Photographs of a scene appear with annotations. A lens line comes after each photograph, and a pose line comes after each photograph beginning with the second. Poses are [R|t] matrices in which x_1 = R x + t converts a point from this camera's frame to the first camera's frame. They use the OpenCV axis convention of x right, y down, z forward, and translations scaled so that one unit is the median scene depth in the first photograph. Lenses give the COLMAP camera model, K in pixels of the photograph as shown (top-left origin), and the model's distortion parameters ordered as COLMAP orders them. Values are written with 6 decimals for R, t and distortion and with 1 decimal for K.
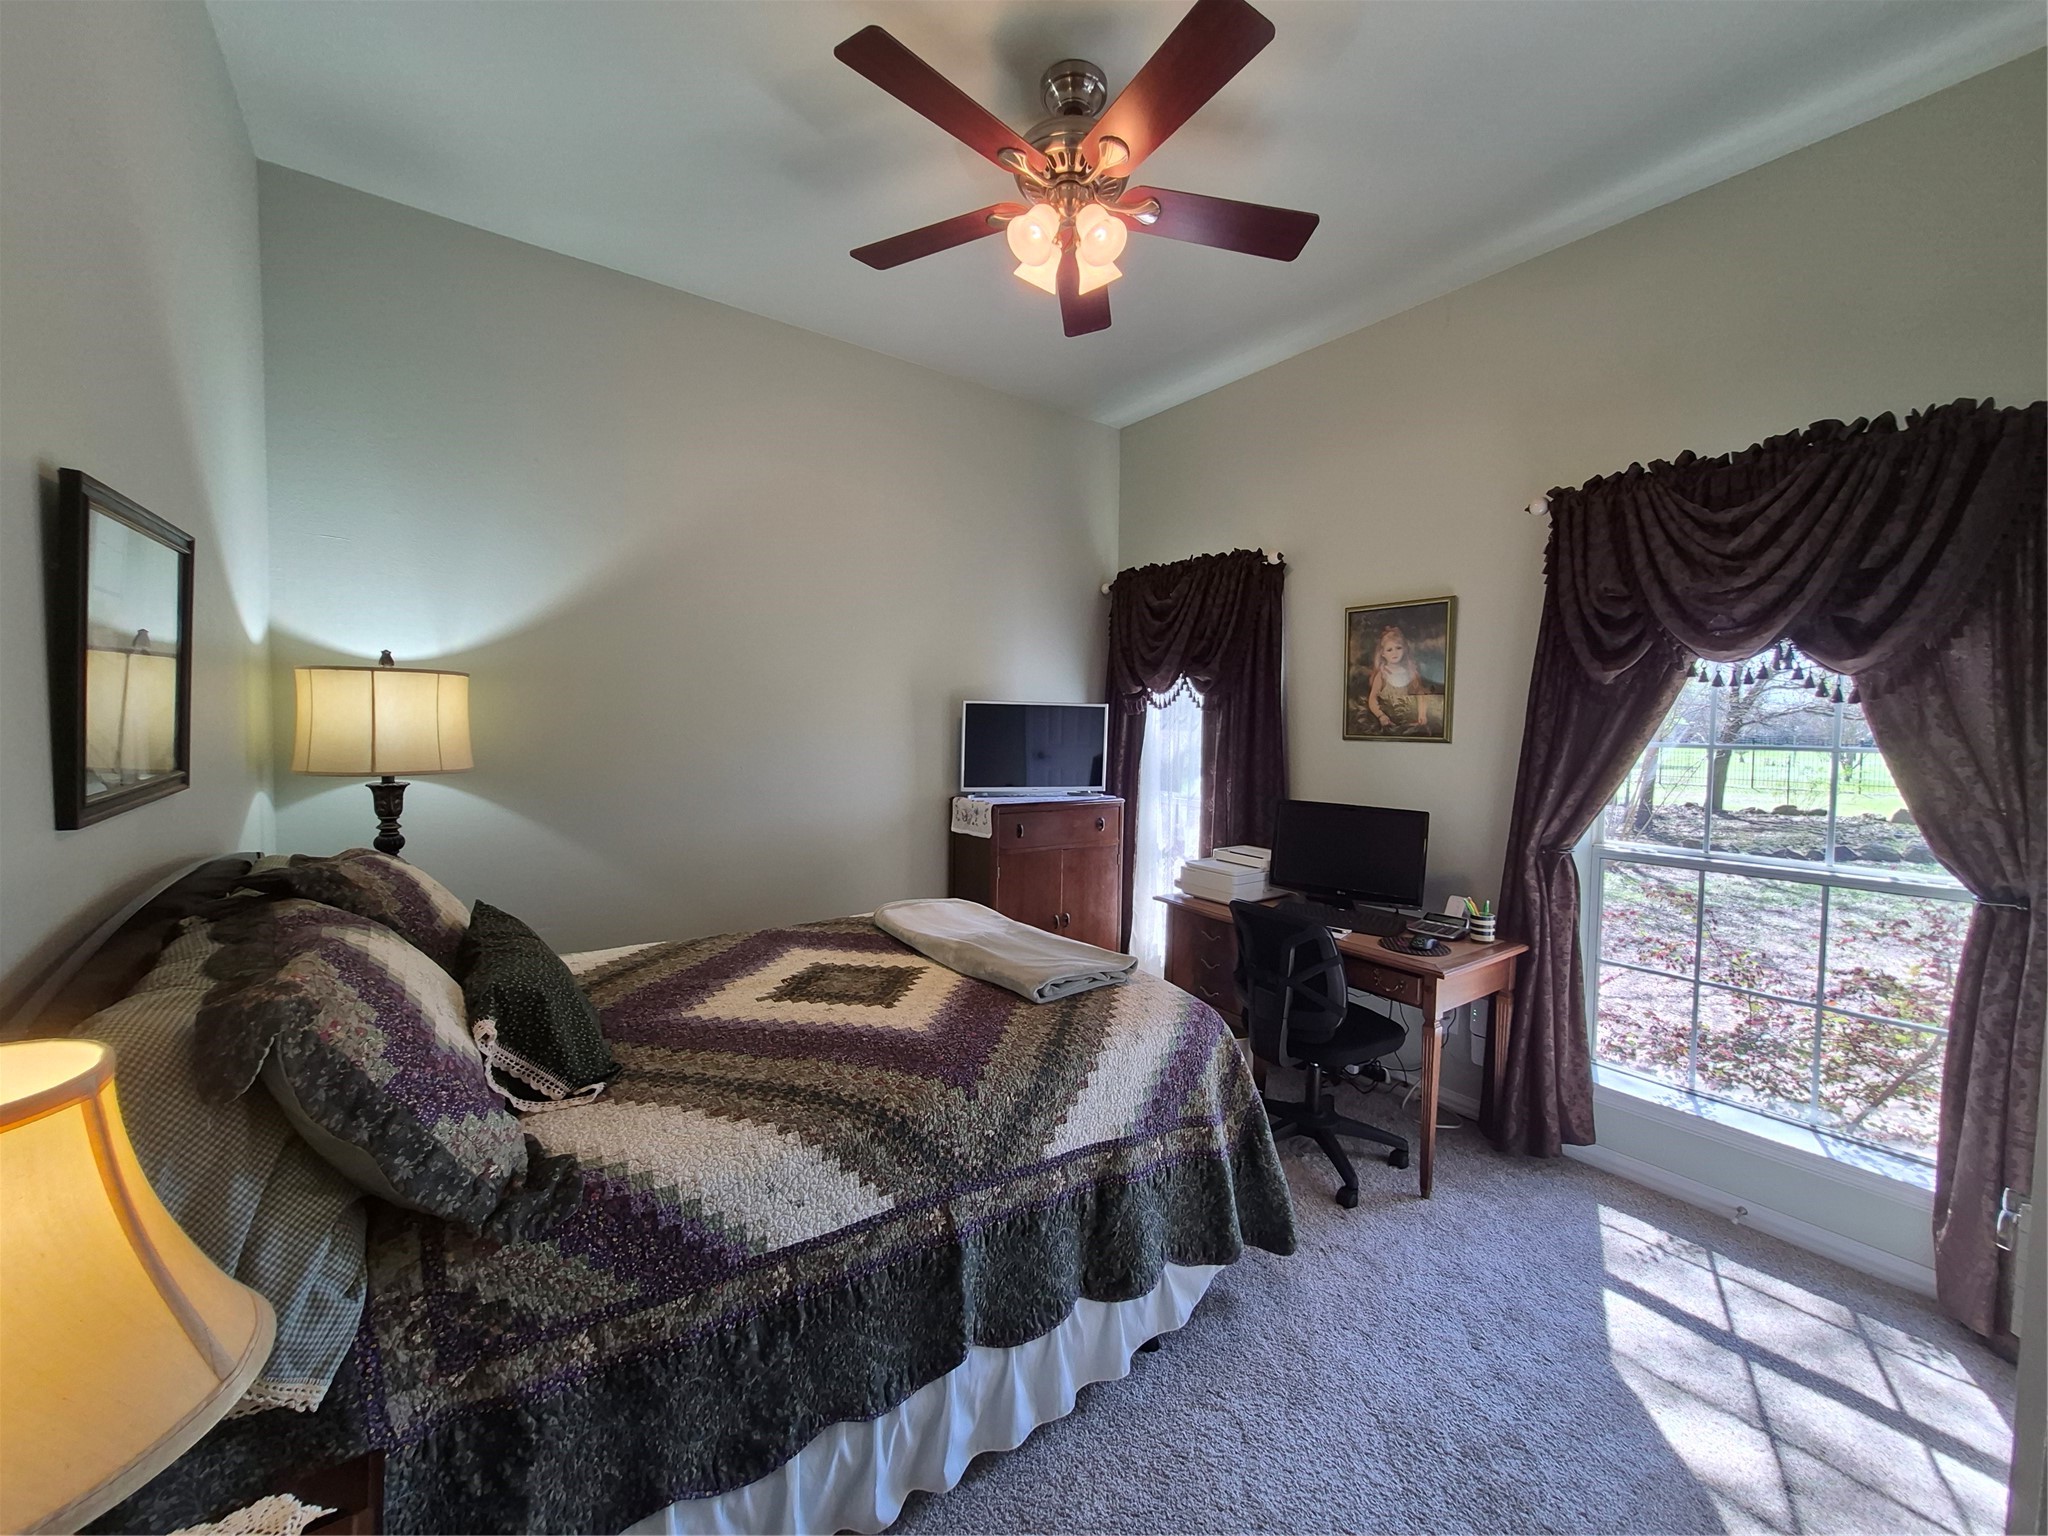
lens RADIAL K [[806.2, 0, 1035.1], [0, 806.2, 759.0], [0, 0, 1]] dist [-0.001630, -0.000496]
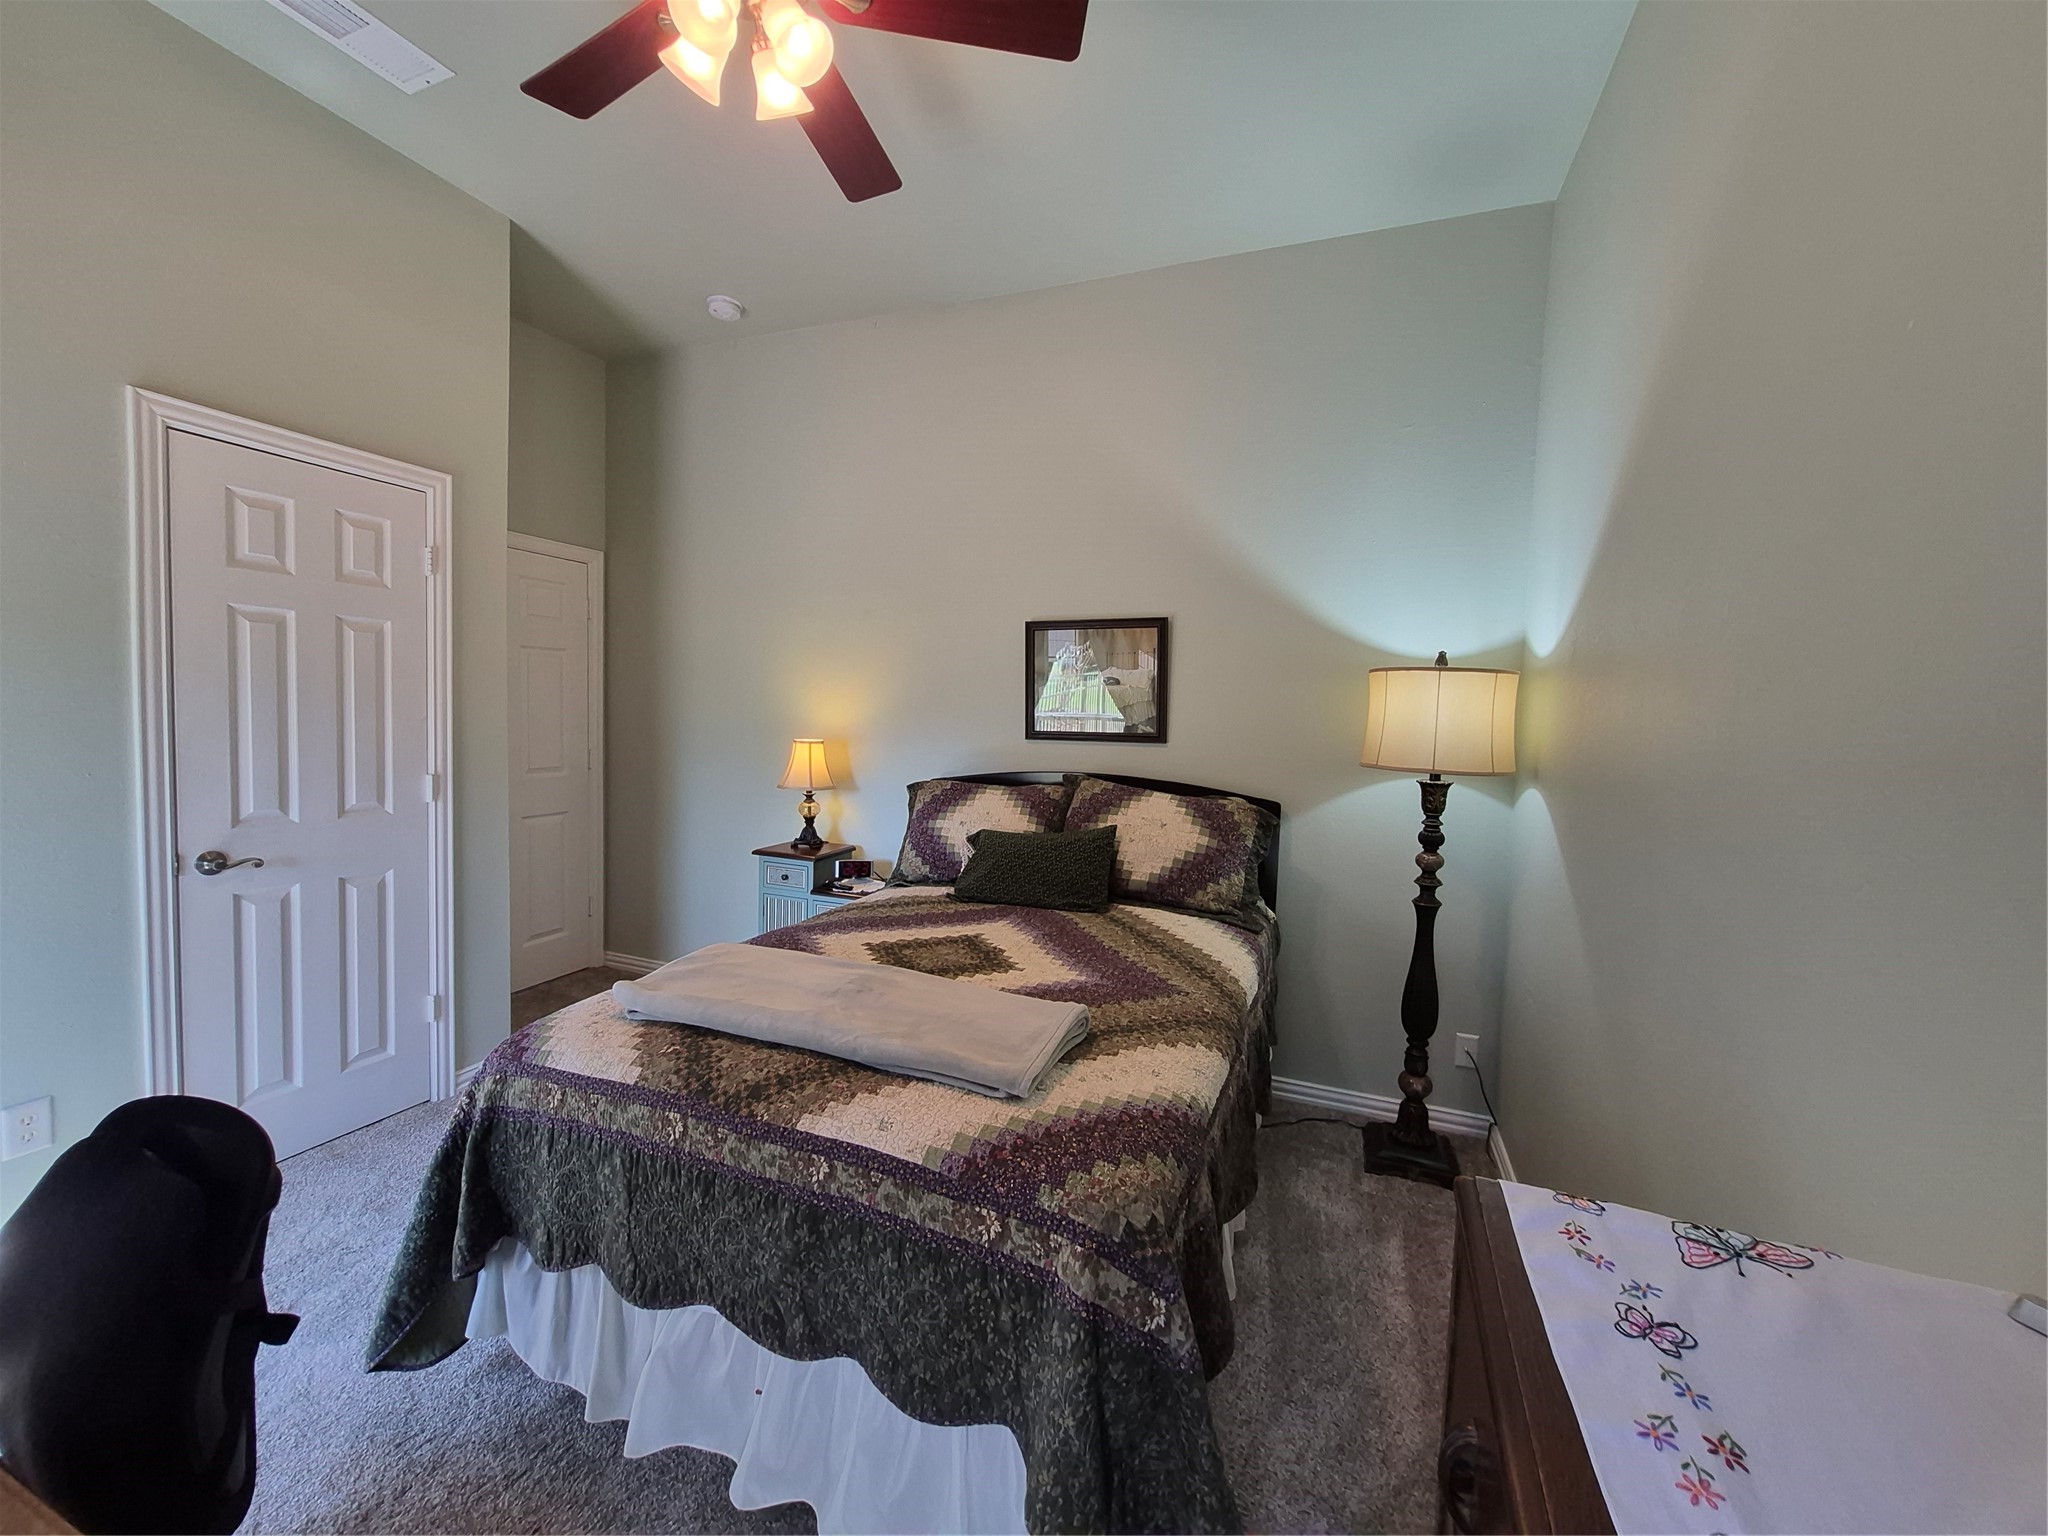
lens RADIAL K [[806.2, 0, 1035.1], [0, 806.2, 759.0], [0, 0, 1]] dist [-0.001630, -0.000496]
pose [[-0.846919, -0.013636, -0.531547, 0.197718], [-0.074436, 0.992868, 0.093130, -0.062989], [0.526485, 0.118440, -0.841894, 1.824403]]
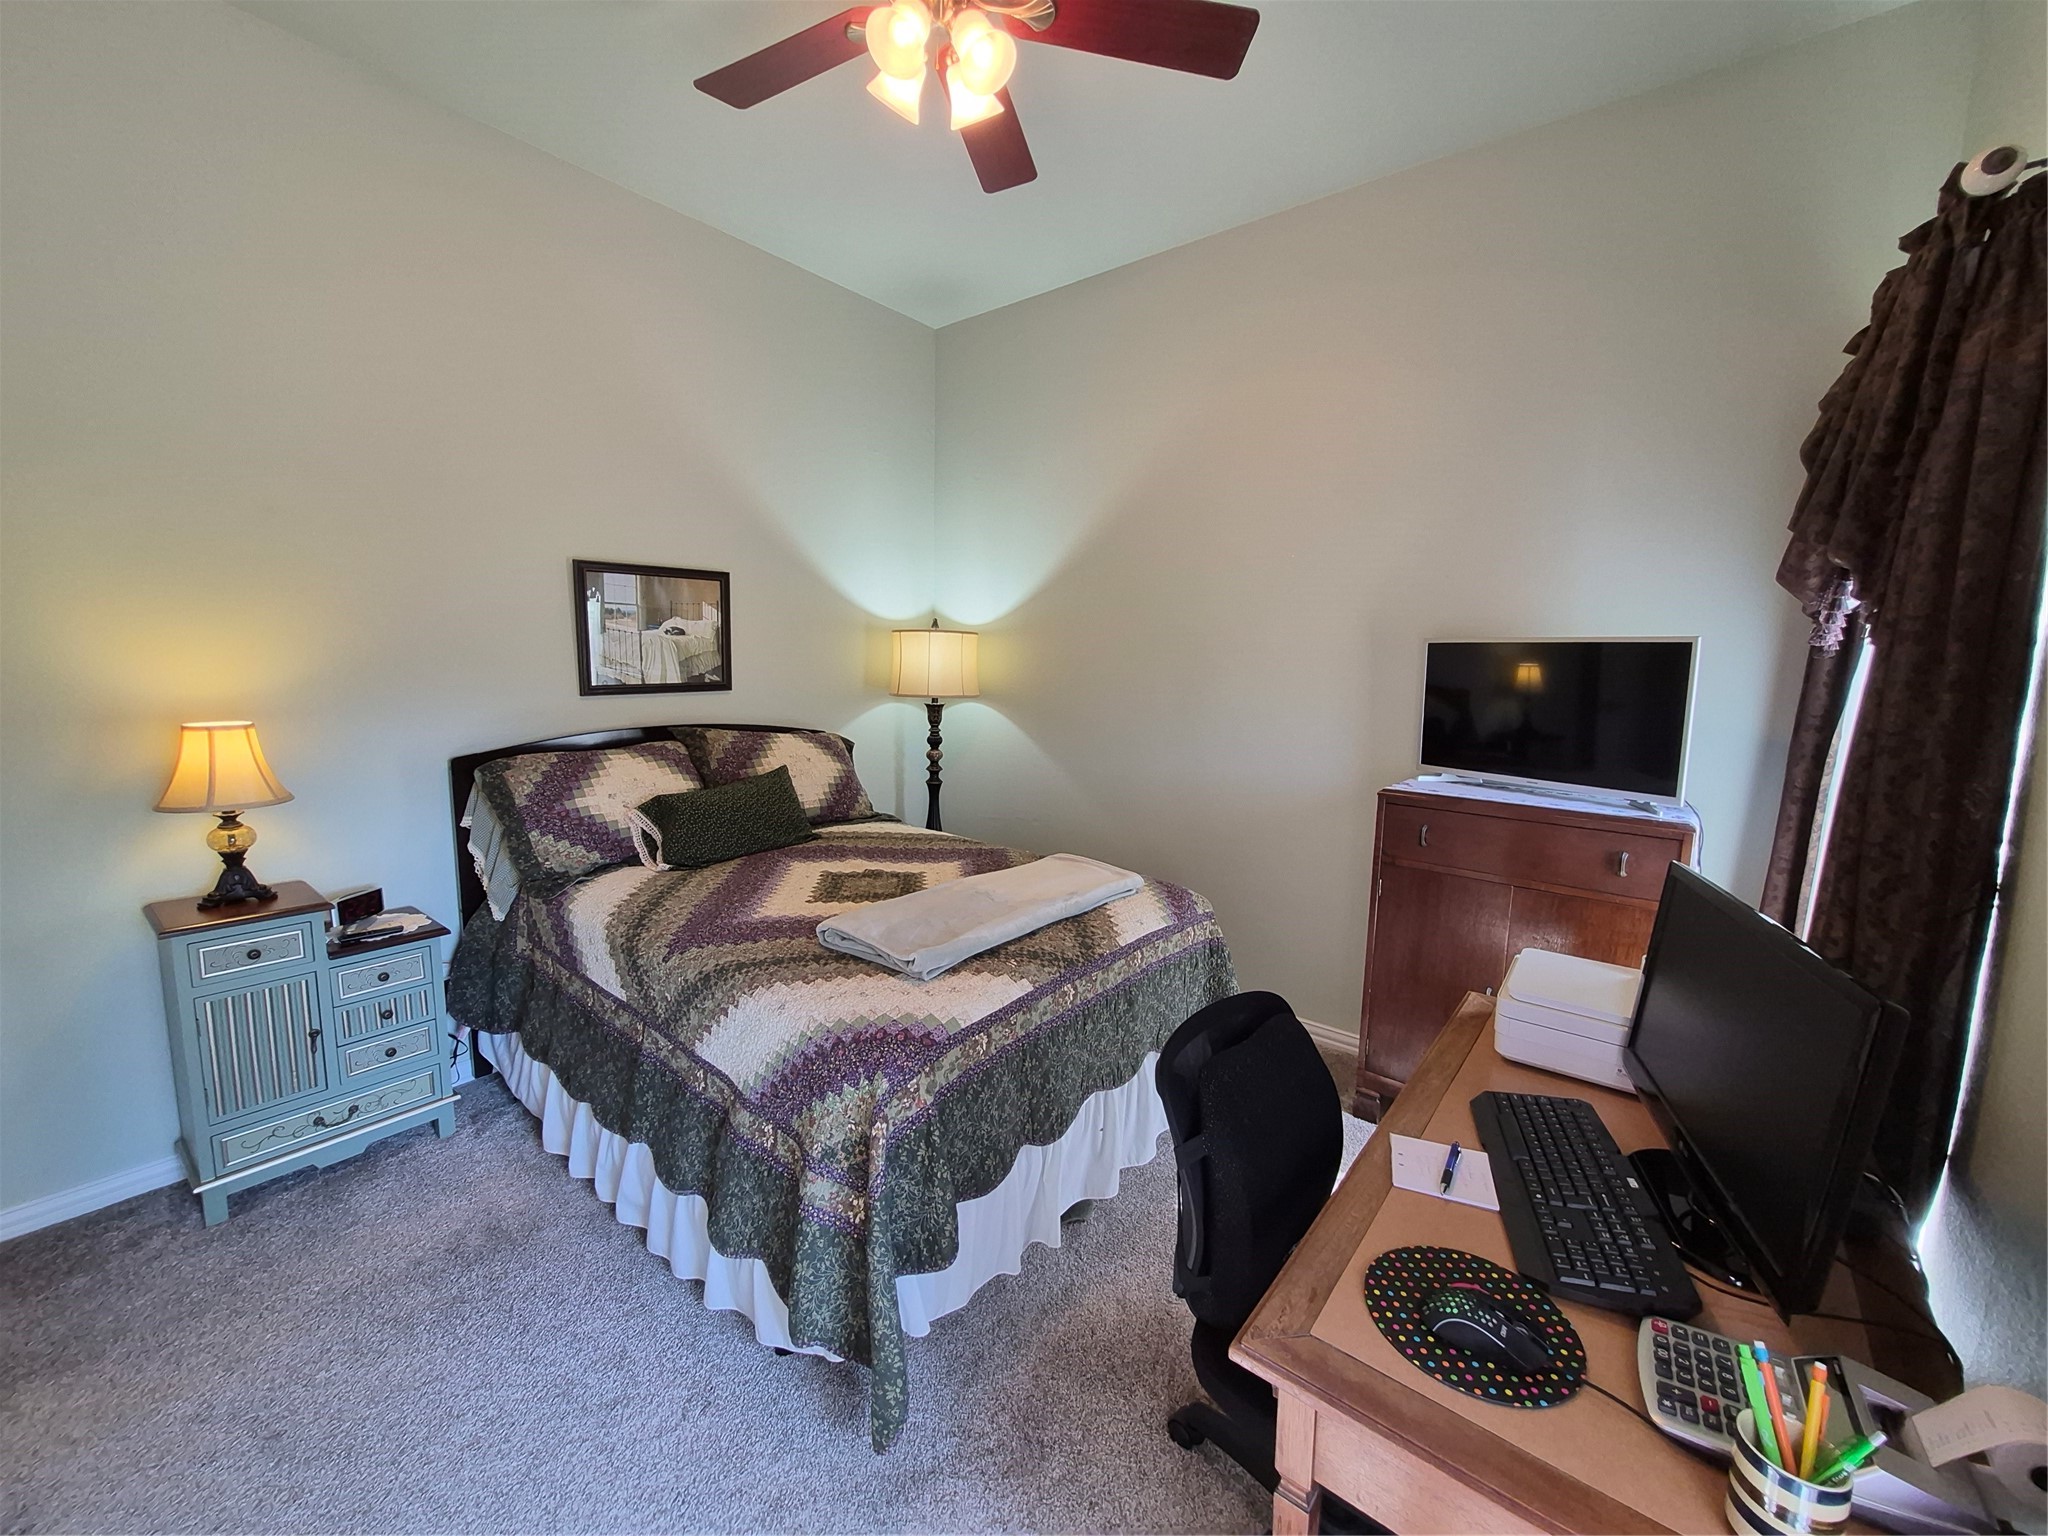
lens RADIAL K [[802.0, 0, 1038.8], [0, 802.0, 759.0], [0, 0, 1]] dist [0.000798, -0.000248]
pose [[0.255879, 0.109355, -0.960504, 0.896059], [-0.063066, 0.993353, 0.096295, -0.028523], [0.964650, 0.035935, 0.261074, 0.903999]]
